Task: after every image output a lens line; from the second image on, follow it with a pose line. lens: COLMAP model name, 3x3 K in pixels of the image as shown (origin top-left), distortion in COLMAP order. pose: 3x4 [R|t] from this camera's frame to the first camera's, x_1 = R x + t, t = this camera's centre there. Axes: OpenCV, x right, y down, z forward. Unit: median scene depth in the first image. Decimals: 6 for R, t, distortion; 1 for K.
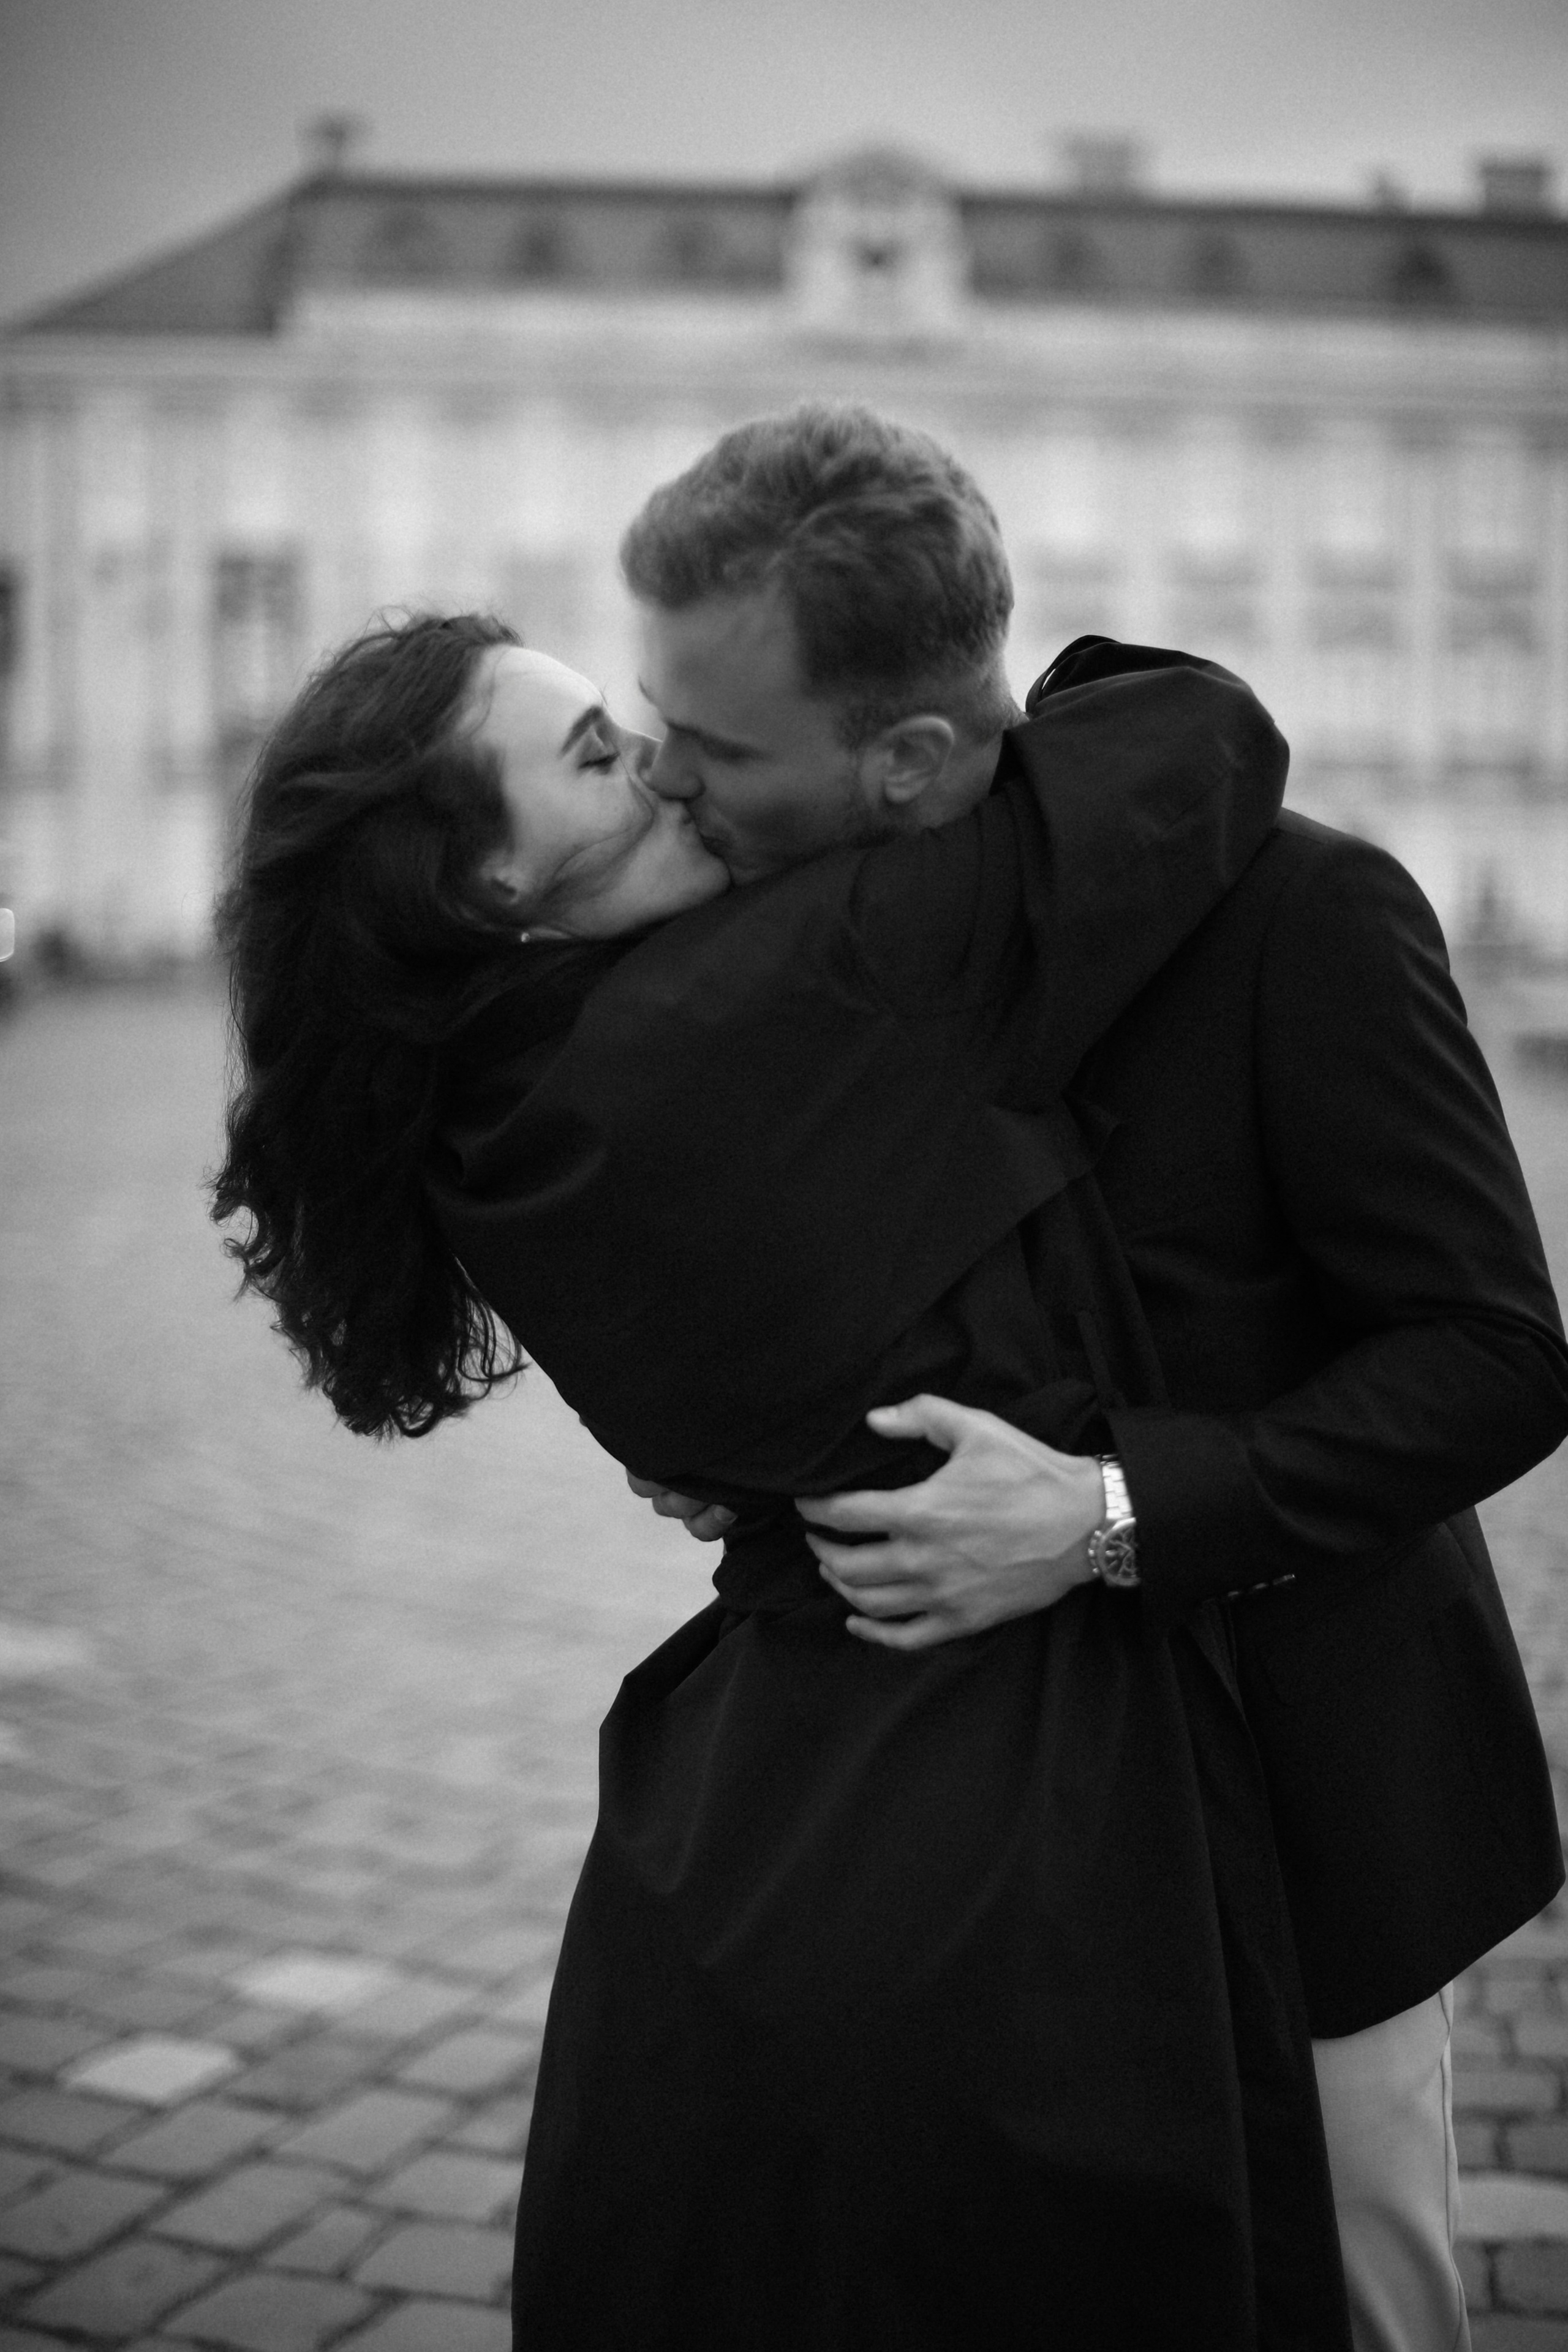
lens RADIAL K [[3448.3, 0, 786.6], [0, 3448.3, 1174.4], [0, 0, 1]] dist [-0.134824, 0.221358]
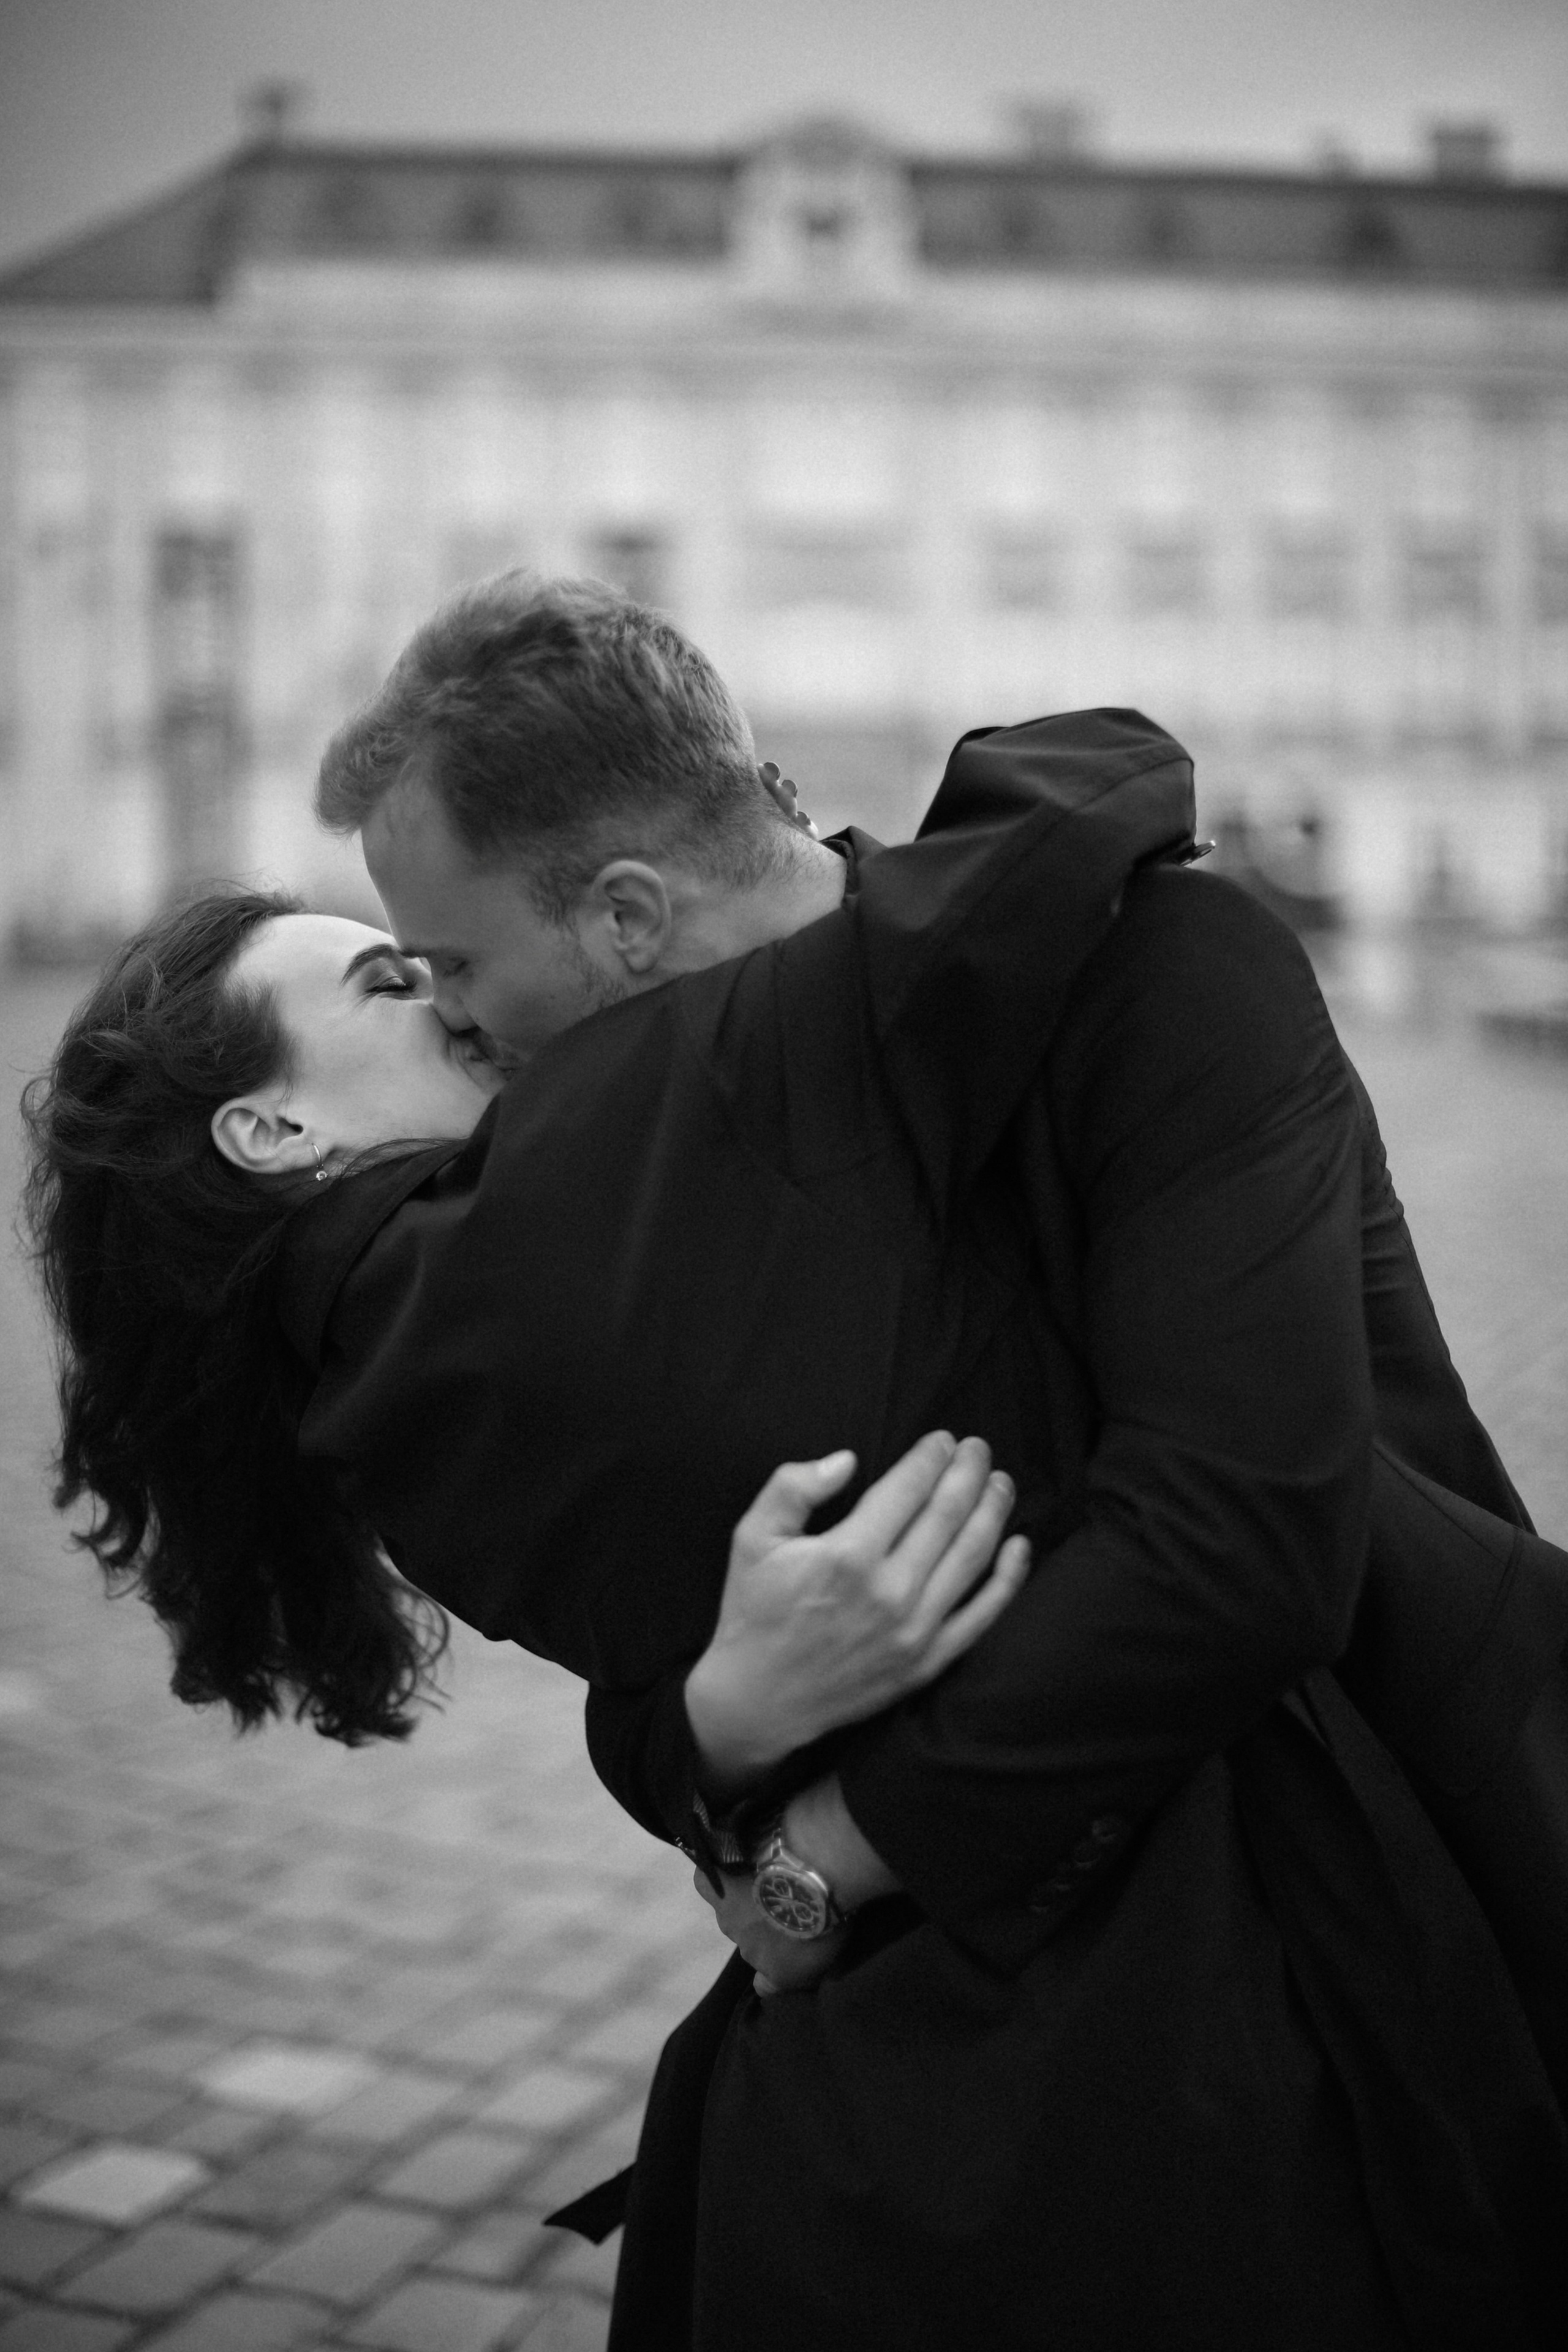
lens RADIAL K [[3460.6, 0, 774.5], [0, 3460.6, 1181.2], [0, 0, 1]] dist [-0.097213, -0.055449]
pose [[0.999913, -0.006807, 0.011306, -0.003352], [0.006701, 0.999934, 0.009376, -0.003717], [-0.011369, -0.009299, 0.999892, 0.015973]]
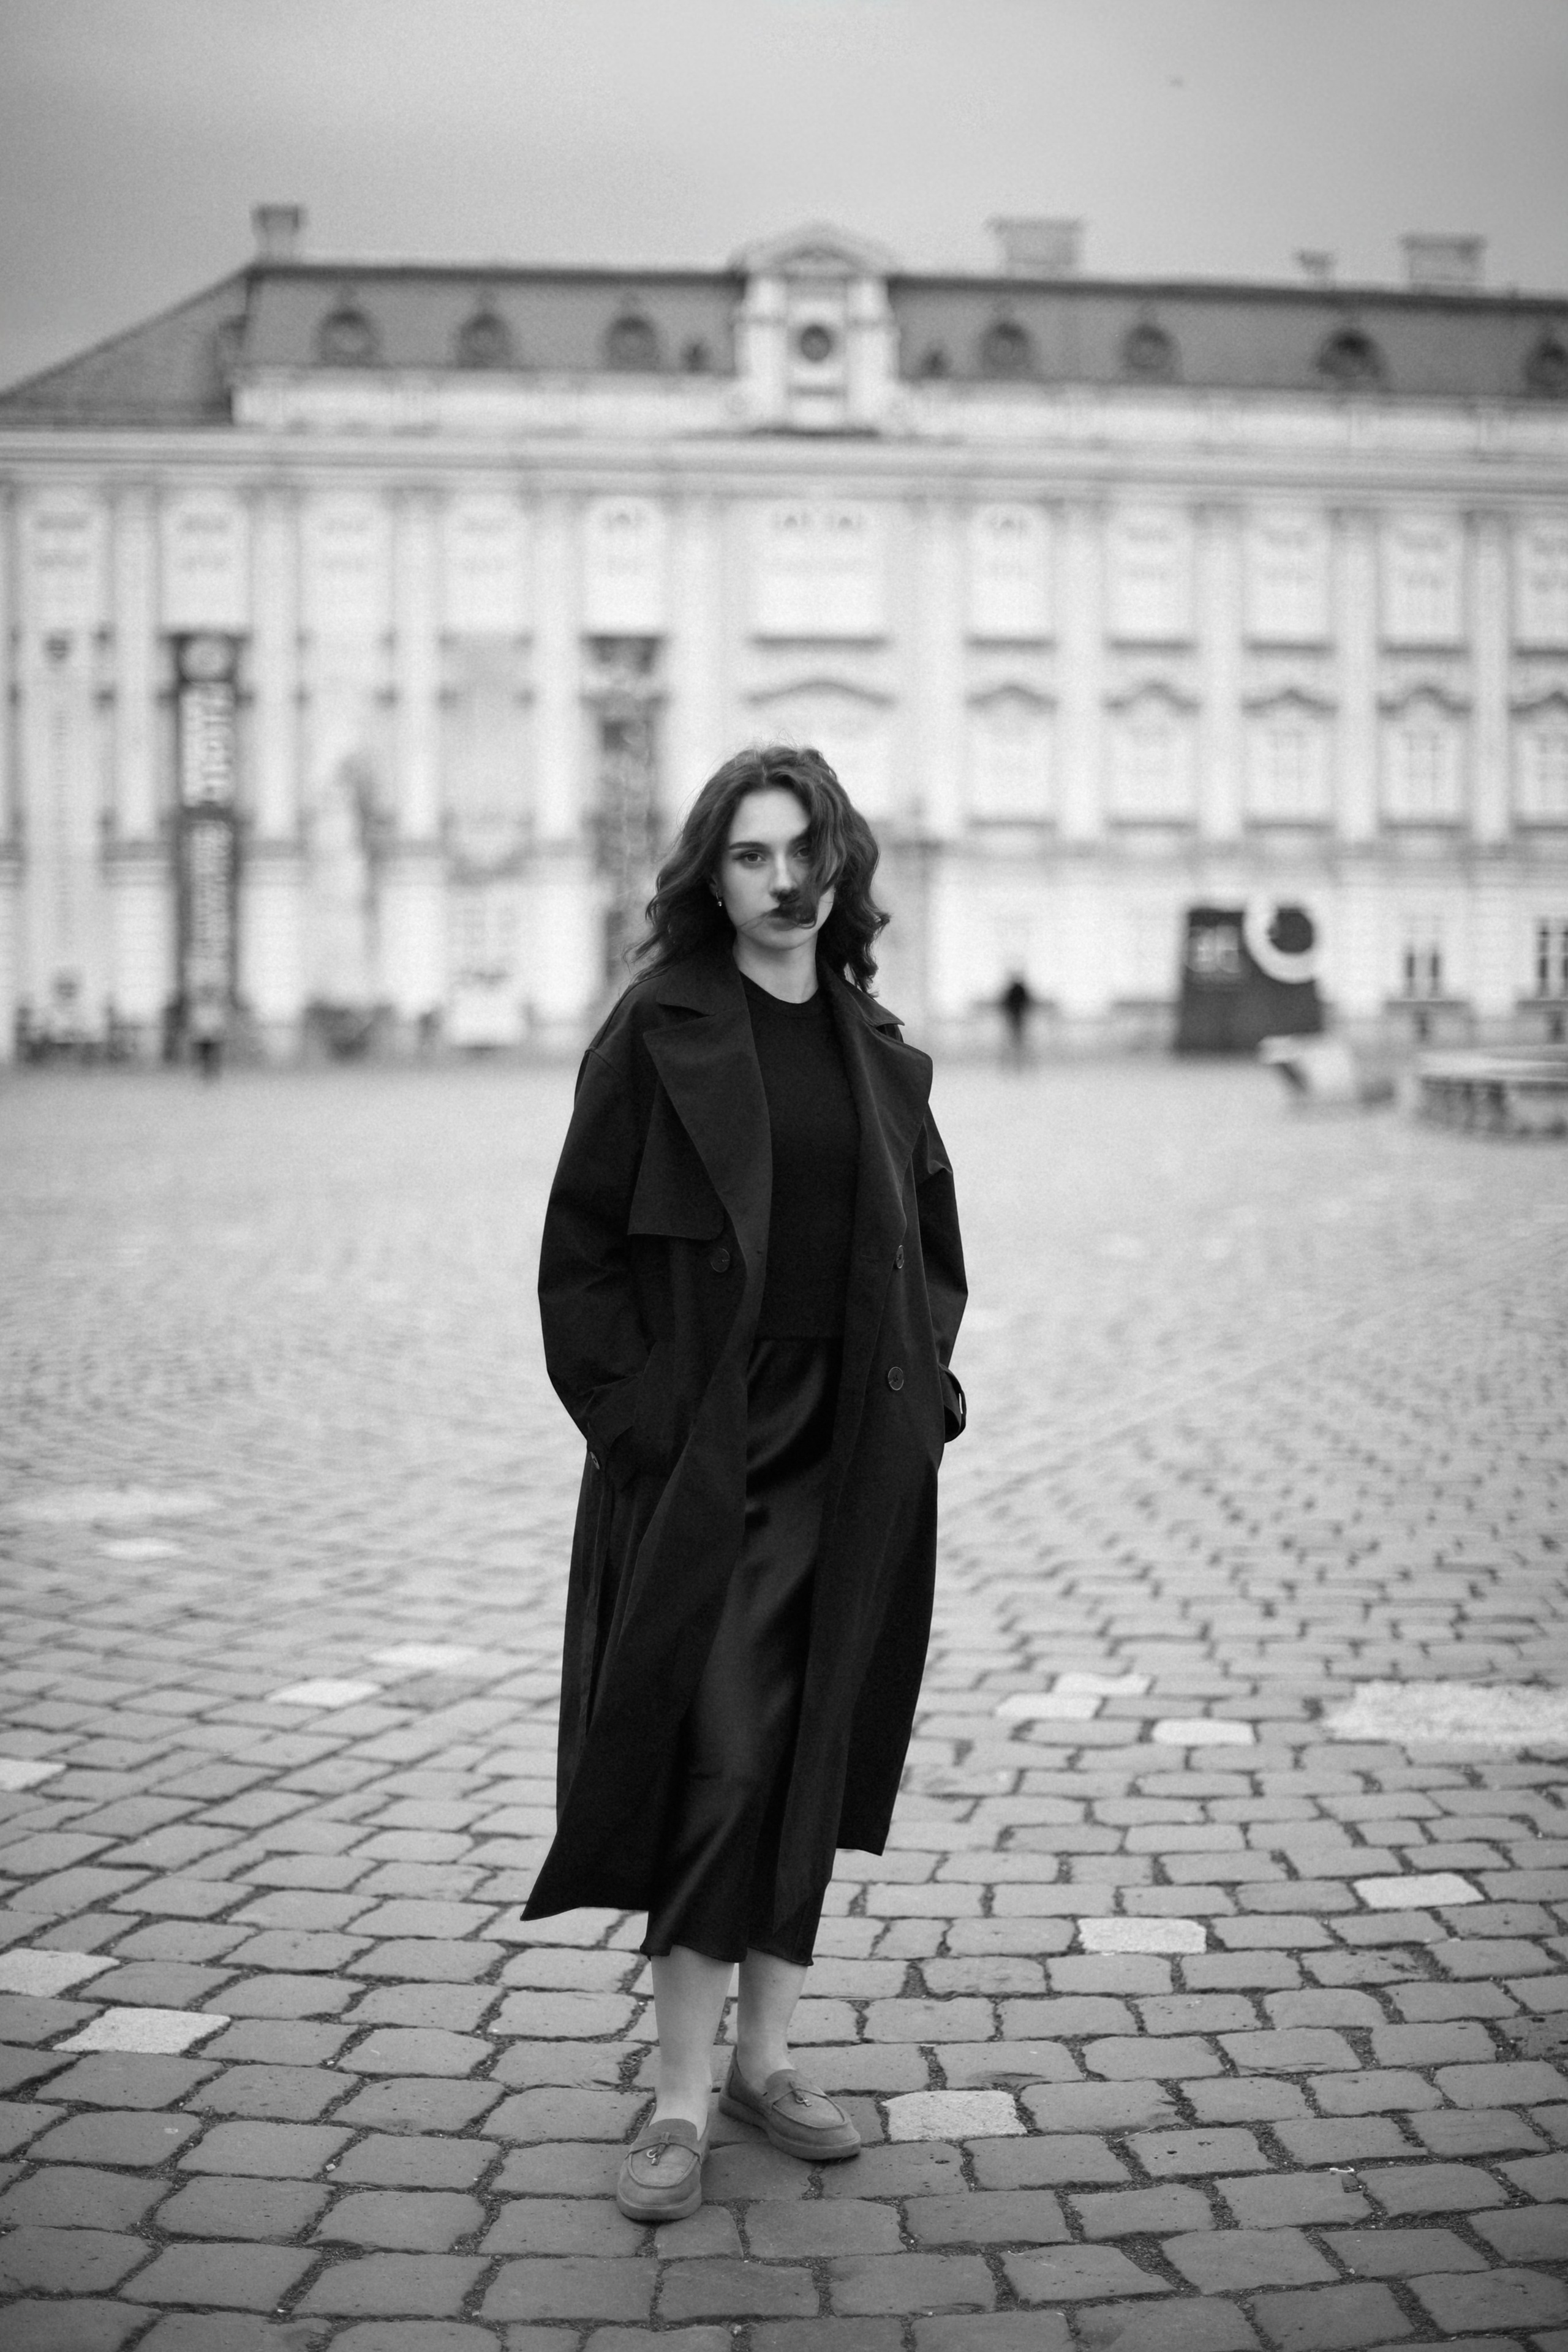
lens RADIAL K [[3460.6, 0, 774.5], [0, 3460.6, 1181.2], [0, 0, 1]] dist [-0.097213, -0.055449]
pose [[0.999901, -0.006958, 0.012217, -0.000299], [0.007201, 0.999775, -0.019954, 0.014081], [-0.012075, 0.020040, 0.999726, -0.123981]]
